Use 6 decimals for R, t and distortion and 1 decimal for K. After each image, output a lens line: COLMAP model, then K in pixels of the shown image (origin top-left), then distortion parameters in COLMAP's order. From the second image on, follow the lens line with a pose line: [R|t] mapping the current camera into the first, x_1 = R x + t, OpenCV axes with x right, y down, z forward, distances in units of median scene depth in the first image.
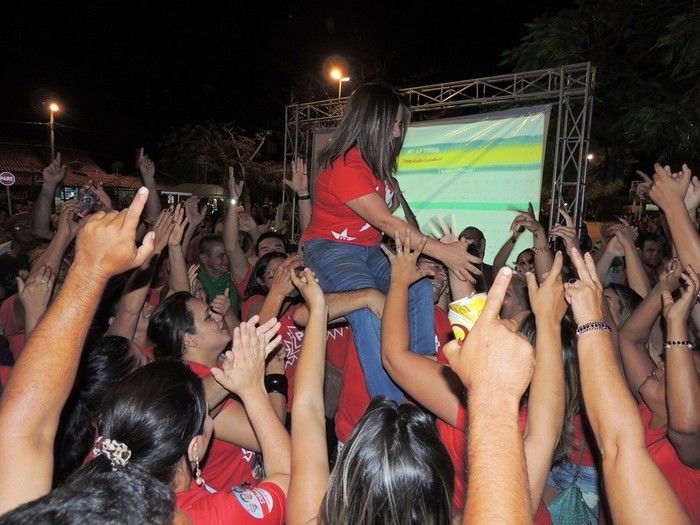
lens RADIAL K [[500.9, 0, 349.0], [0, 500.9, 264.6], [0, 0, 1]] dist [-0.018738, 0.000847]
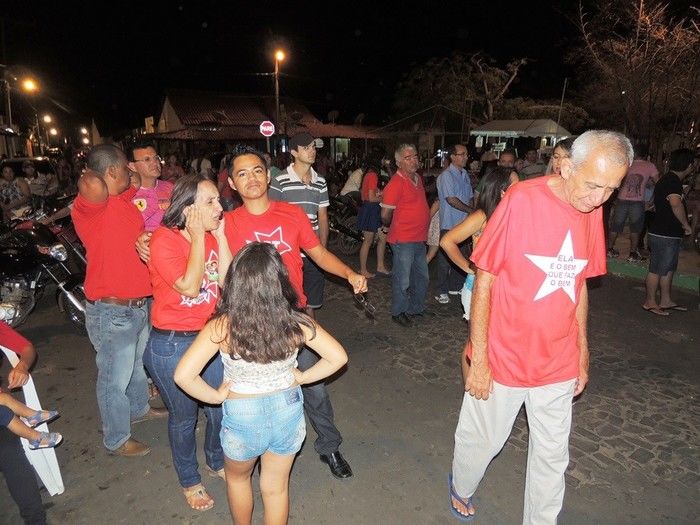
lens RADIAL K [[500.9, 0, 351.7], [0, 500.9, 264.4], [0, 0, 1]] dist [-0.018738, 0.000847]
pose [[0.947686, 0.038194, -0.316910, -0.303202], [-0.006844, 0.995019, 0.099451, -0.015723], [0.319129, -0.092079, 0.943227, 0.186005]]
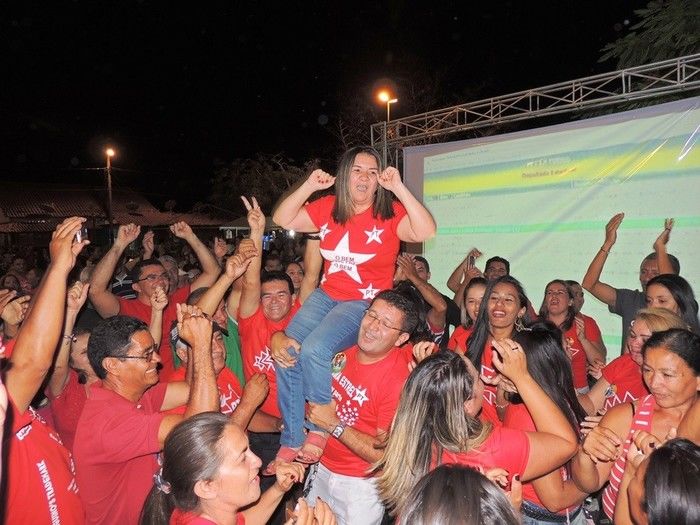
lens RADIAL K [[500.9, 0, 348.7], [0, 500.9, 266.6], [0, 0, 1]] dist [-0.018738, 0.000847]
pose [[0.994291, -0.056011, -0.090818, -0.038870], [0.052019, 0.997598, -0.045744, -0.010413], [0.093162, 0.040758, 0.994816, 0.046553]]
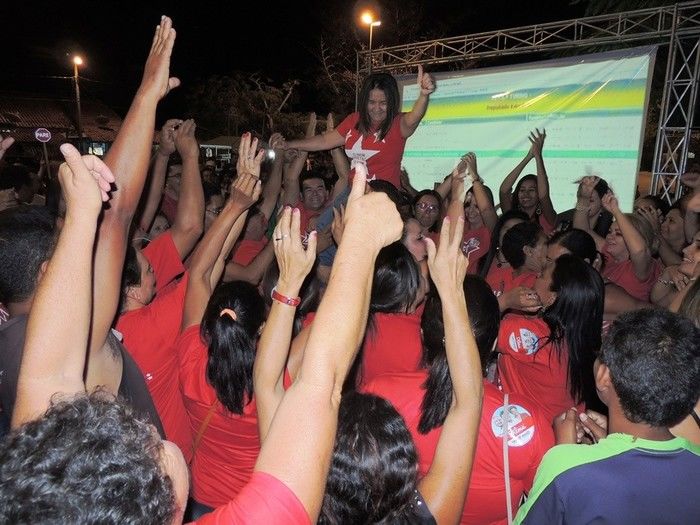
lens RADIAL K [[500.9, 0, 350.3], [0, 500.9, 264.8], [0, 0, 1]] dist [-0.018738, 0.000847]
pose [[0.999295, -0.006303, -0.037008, -0.041617], [0.009768, 0.995506, 0.094198, 0.001071], [0.036248, -0.094494, 0.994865, -0.002877]]
